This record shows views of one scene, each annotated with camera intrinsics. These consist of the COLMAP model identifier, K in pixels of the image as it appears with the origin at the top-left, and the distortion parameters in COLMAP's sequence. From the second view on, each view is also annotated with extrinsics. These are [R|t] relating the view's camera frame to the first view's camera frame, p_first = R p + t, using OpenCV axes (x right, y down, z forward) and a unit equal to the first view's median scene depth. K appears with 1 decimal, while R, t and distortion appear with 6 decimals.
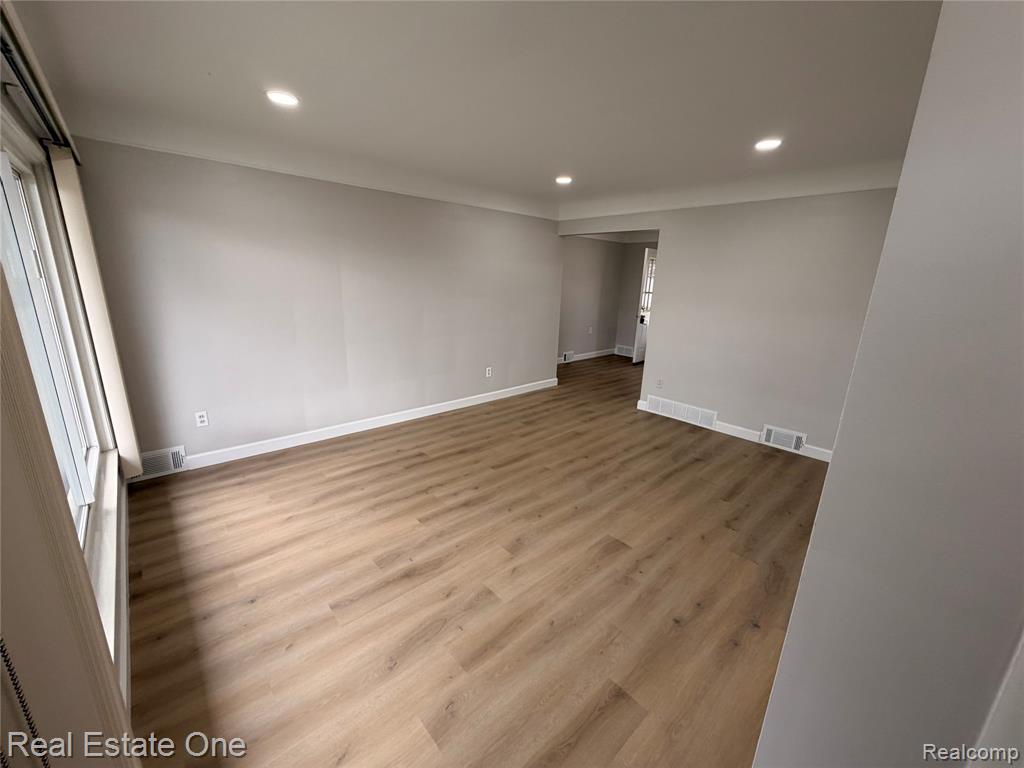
lens RADIAL K [[406.8, 0, 512.0], [0, 406.8, 384.0], [0, 0, 1]] dist [0.000637, 0.000077]
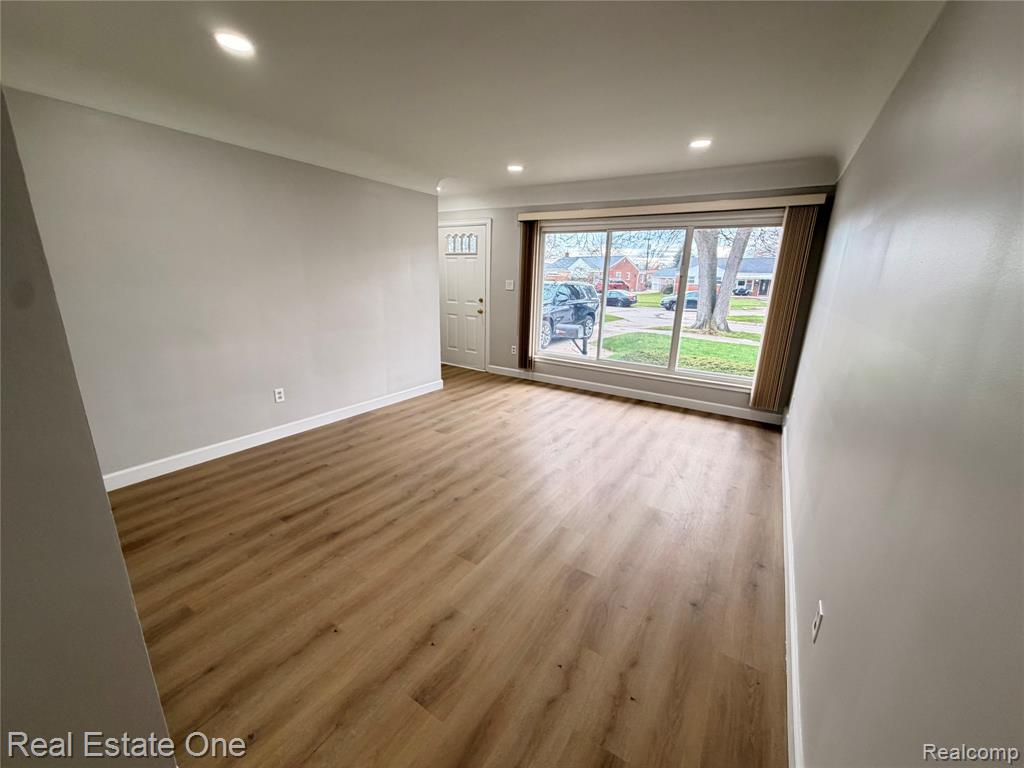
lens RADIAL K [[406.8, 0, 512.0], [0, 406.8, 384.0], [0, 0, 1]] dist [0.000637, 0.000077]
pose [[-0.964514, 0.012286, -0.263745, 0.323045], [-0.120334, 0.868684, 0.480528, -0.427183], [0.235015, 0.495214, -0.836380, 1.793282]]
